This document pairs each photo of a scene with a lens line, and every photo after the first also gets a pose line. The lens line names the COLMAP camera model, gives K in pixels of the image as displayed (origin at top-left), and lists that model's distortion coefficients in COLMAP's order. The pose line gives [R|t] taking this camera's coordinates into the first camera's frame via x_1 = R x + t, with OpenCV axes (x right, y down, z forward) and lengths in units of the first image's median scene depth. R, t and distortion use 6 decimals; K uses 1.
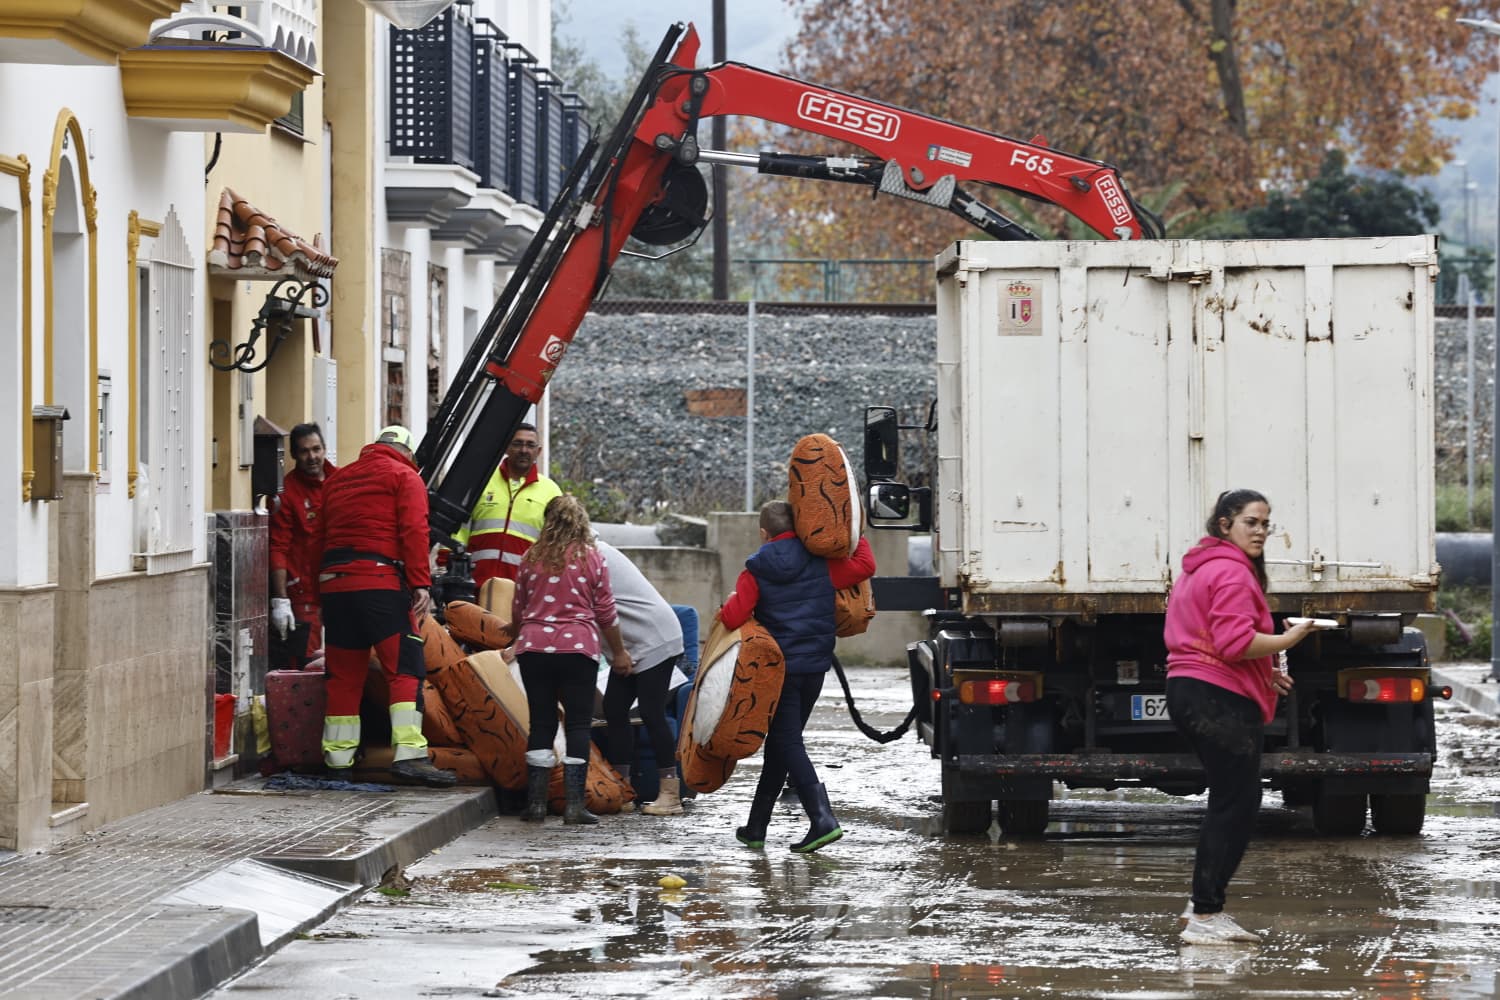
lens RADIAL K [[1420.6, 0, 750.0], [0, 1420.6, 500.0], [0, 0, 1]] dist [-0.010891, -0.016844]
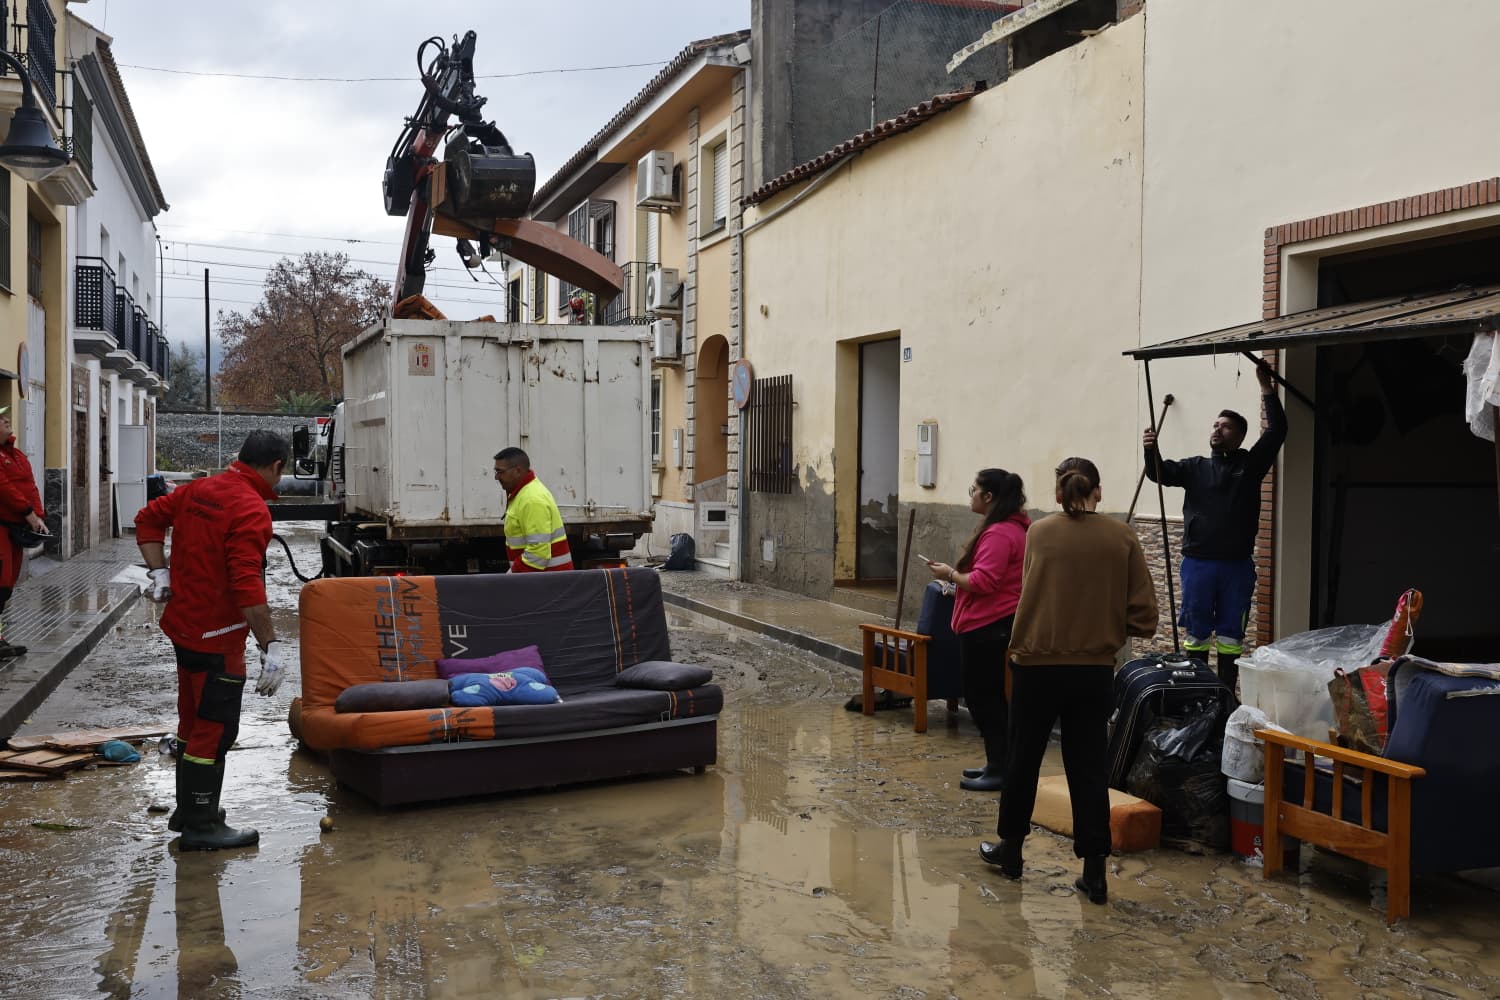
lens RADIAL K [[1420.6, 0, 750.0], [0, 1420.6, 500.0], [0, 0, 1]] dist [-0.010891, -0.016844]
pose [[0.954234, -0.006090, 0.299000, 0.056646], [0.001904, 0.999896, 0.014288, 0.010840], [-0.299056, -0.013065, 0.954146, -0.764790]]
